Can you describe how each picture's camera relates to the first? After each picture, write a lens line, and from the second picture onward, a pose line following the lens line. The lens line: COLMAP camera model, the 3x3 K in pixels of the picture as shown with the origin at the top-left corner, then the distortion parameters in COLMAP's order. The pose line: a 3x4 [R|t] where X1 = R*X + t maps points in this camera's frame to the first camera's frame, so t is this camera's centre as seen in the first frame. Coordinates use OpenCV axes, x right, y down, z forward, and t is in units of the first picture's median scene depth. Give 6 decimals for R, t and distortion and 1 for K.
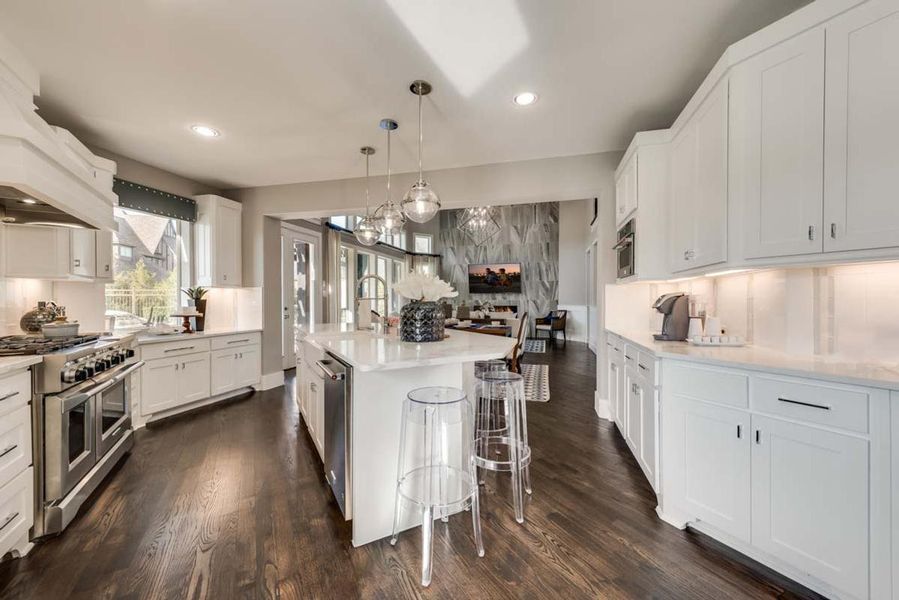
lens RADIAL K [[347.7, 0, 450.4], [0, 347.7, 302.0], [0, 0, 1]] dist [-0.002238, -0.000531]
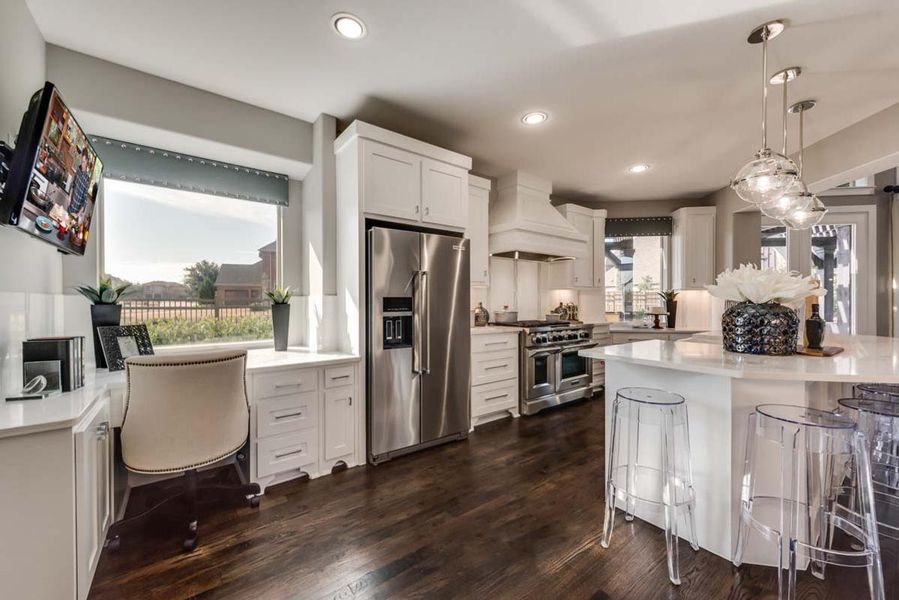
lens RADIAL K [[347.7, 0, 450.4], [0, 347.7, 302.0], [0, 0, 1]] dist [-0.002238, -0.000531]
pose [[0.132602, 0.003158, -0.991164, 0.360517], [-0.005803, 0.999980, 0.002410, -0.002001], [0.991152, 0.005432, 0.132618, 0.116310]]
